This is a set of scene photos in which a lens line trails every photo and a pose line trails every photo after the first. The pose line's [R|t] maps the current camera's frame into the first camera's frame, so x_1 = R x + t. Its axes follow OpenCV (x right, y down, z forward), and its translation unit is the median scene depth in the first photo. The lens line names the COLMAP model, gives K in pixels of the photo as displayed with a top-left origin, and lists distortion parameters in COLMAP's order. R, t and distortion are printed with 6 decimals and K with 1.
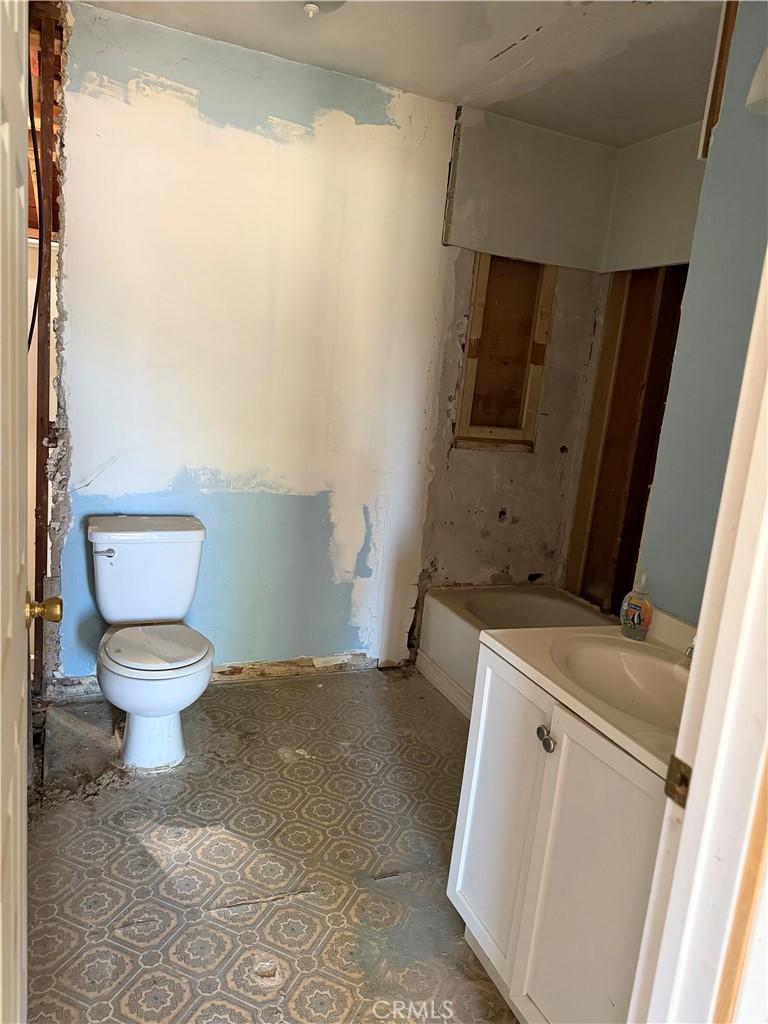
lens RADIAL K [[765.7, 0, 420.4], [0, 765.7, 524.3], [0, 0, 1]] dist [0.051004, -0.067267]
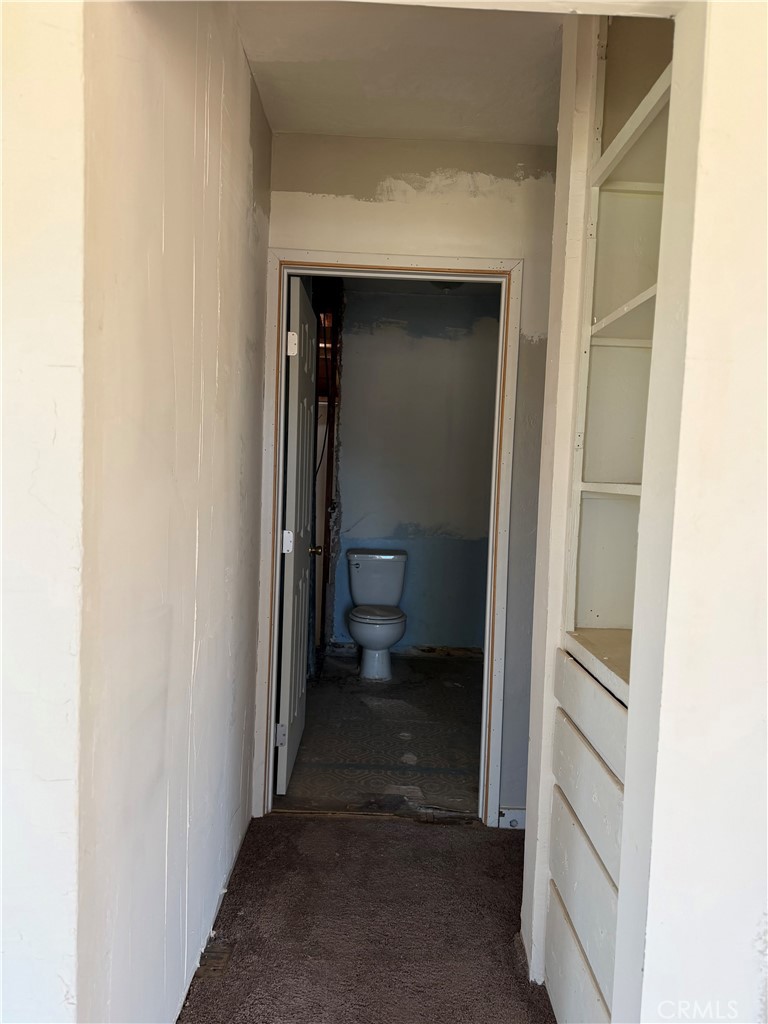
lens RADIAL K [[765.7, 0, 389.8], [0, 765.7, 513.0], [0, 0, 1]] dist [0.051004, -0.067267]
pose [[0.919328, -0.041184, -0.391330, 0.377789], [-0.021857, 0.987628, -0.155285, 0.187173], [0.392884, 0.151311, 0.907054, -0.630943]]
